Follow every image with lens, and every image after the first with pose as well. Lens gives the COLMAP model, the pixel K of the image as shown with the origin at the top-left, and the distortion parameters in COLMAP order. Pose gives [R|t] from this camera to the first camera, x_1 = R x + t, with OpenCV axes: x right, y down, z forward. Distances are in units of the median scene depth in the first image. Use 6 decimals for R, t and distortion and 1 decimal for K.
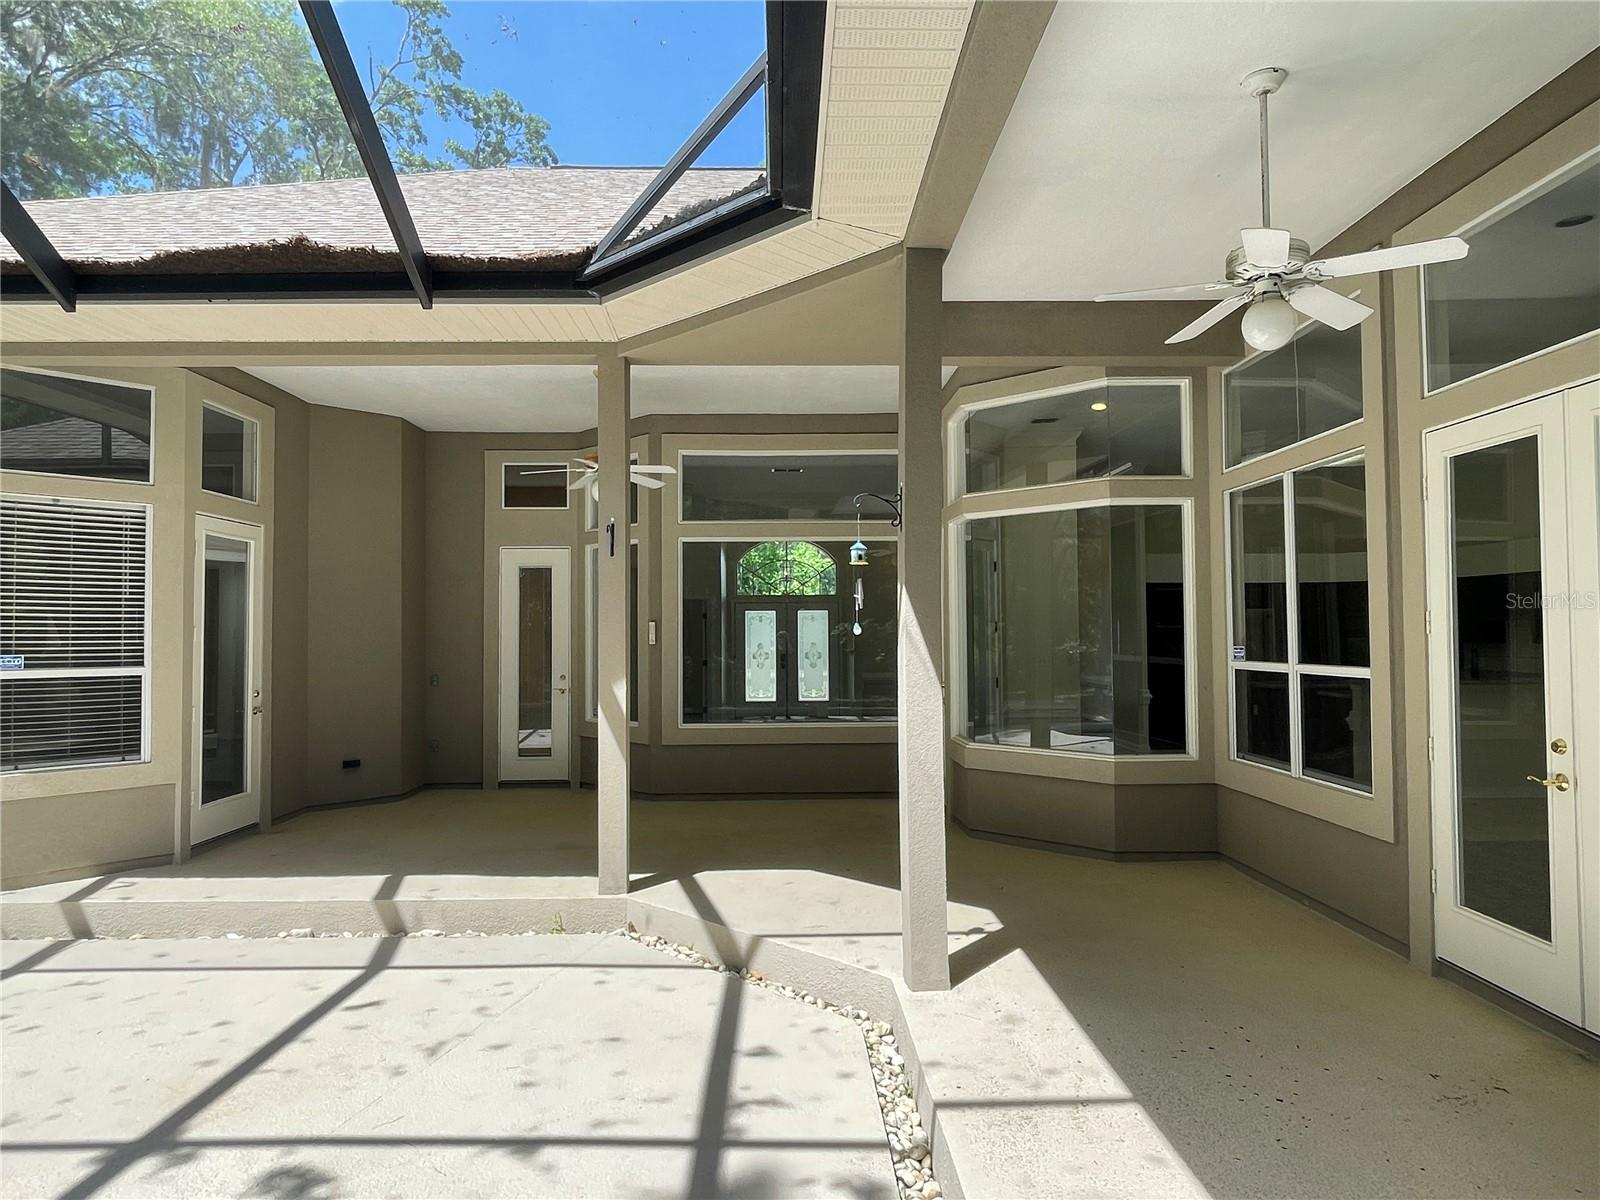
lens RADIAL K [[971.6, 0, 800.6], [0, 971.6, 594.8], [0, 0, 1]] dist [0.006092, 0.000811]
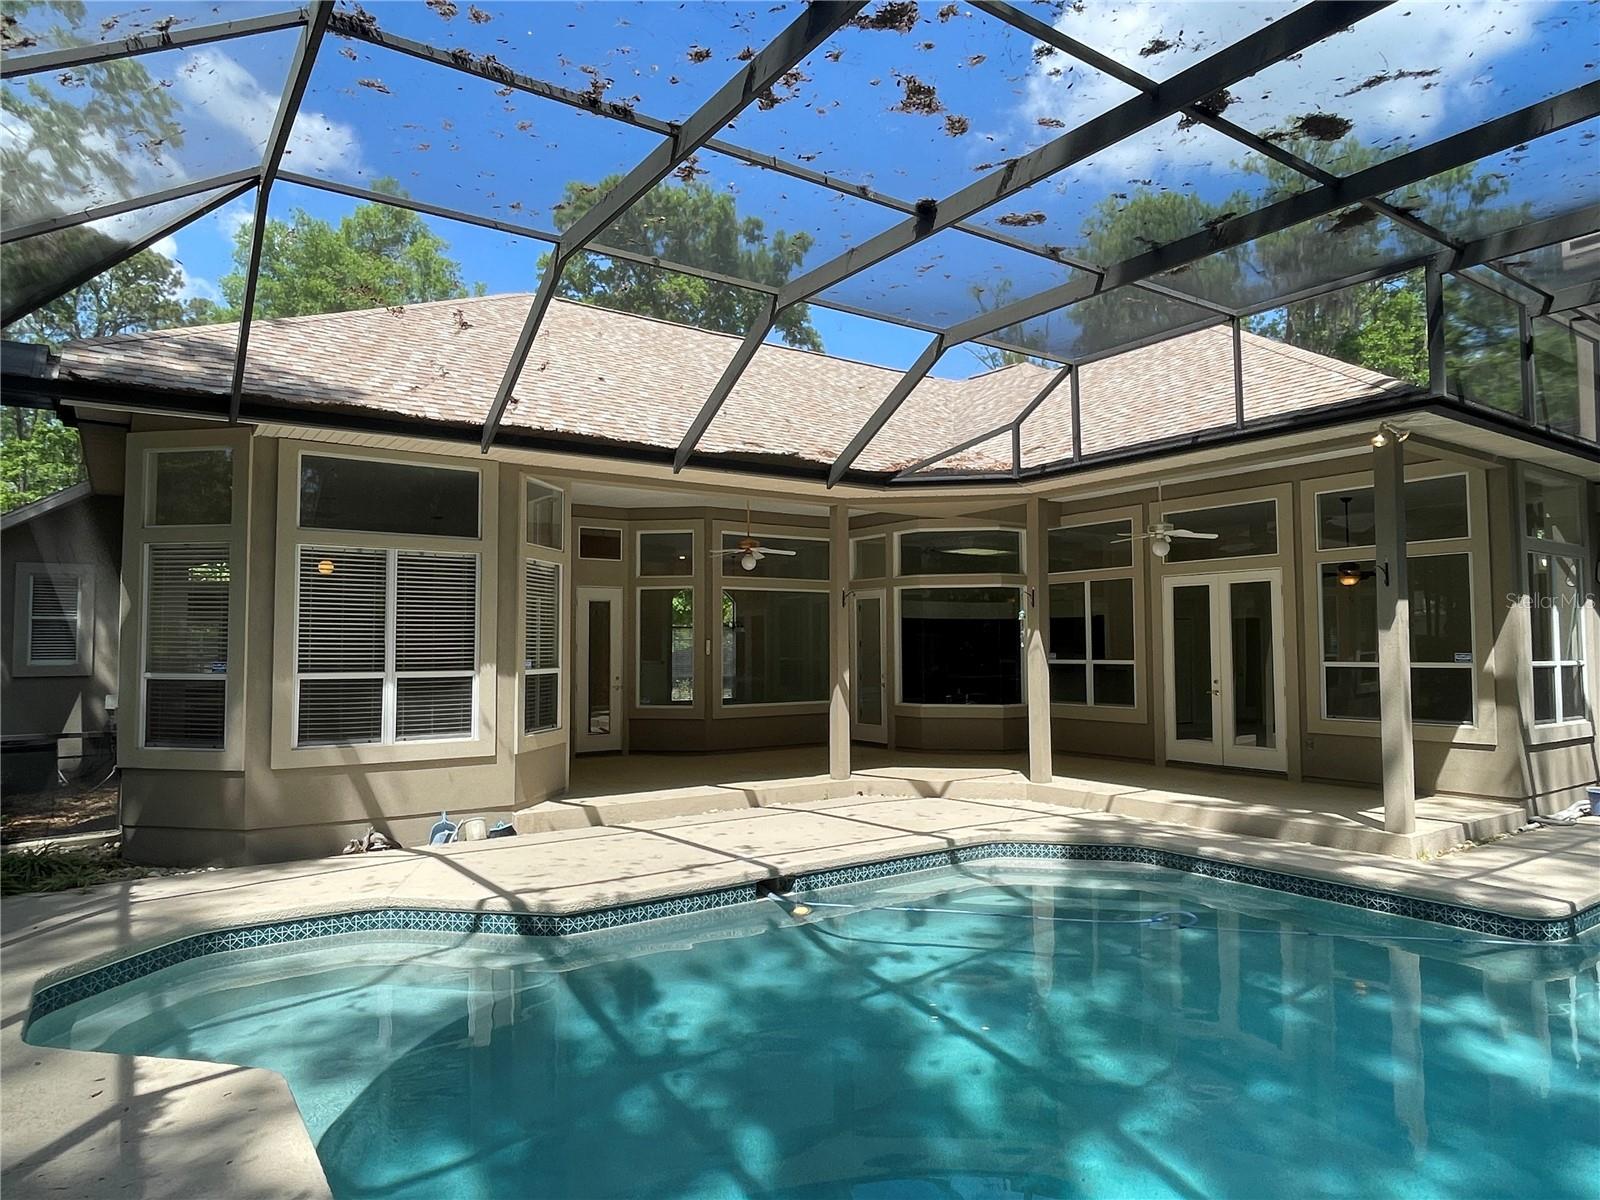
lens RADIAL K [[990.4, 0, 798.0], [0, 990.4, 591.5], [0, 0, 1]] dist [0.009598, -0.000781]
pose [[0.828608, 0.032084, 0.558908, -1.593071], [-0.022313, 0.999456, -0.024293, -0.025251], [-0.559384, 0.007658, 0.828873, -0.694825]]
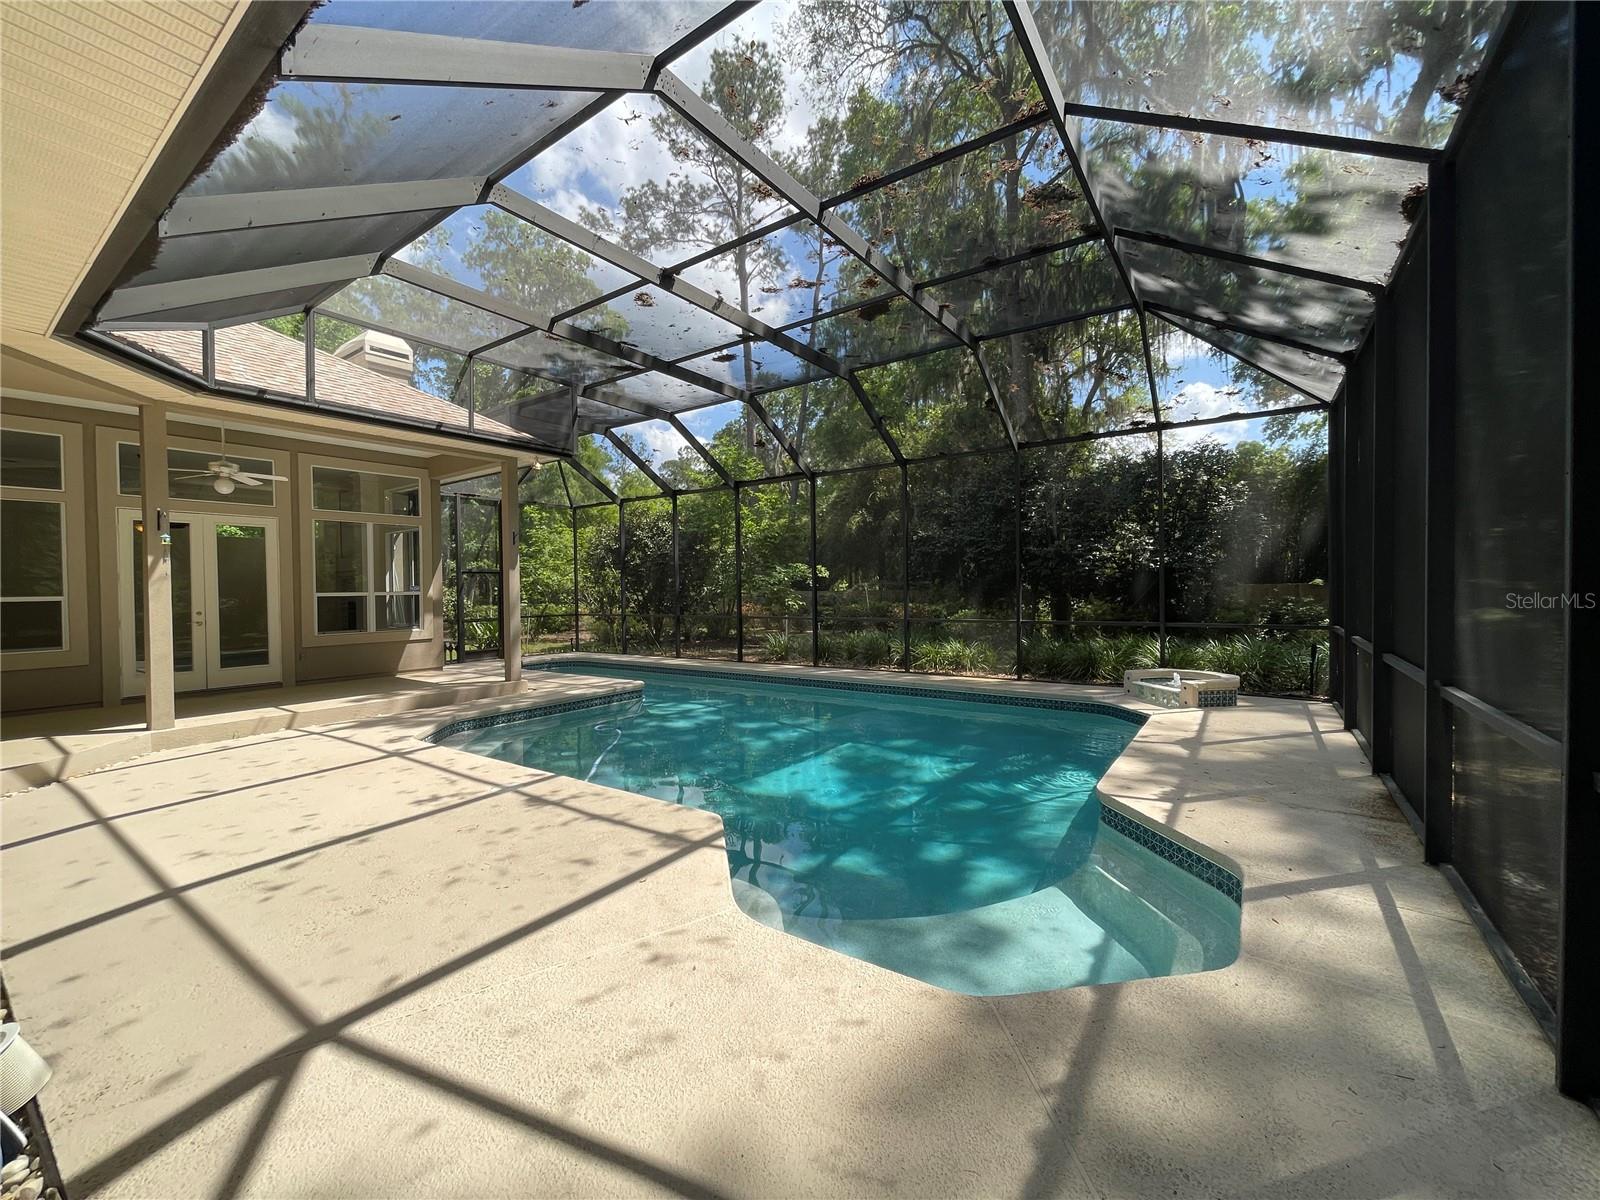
lens RADIAL K [[652.3, 0, 798.9], [0, 652.3, 603.0], [0, 0, 1]] dist [0.004274, 0.000195]
pose [[-0.809326, 0.000126, 0.587360, -1.681340], [-0.012036, 0.999786, -0.016799, 0.092092], [-0.587236, -0.020666, -0.809152, 1.149205]]
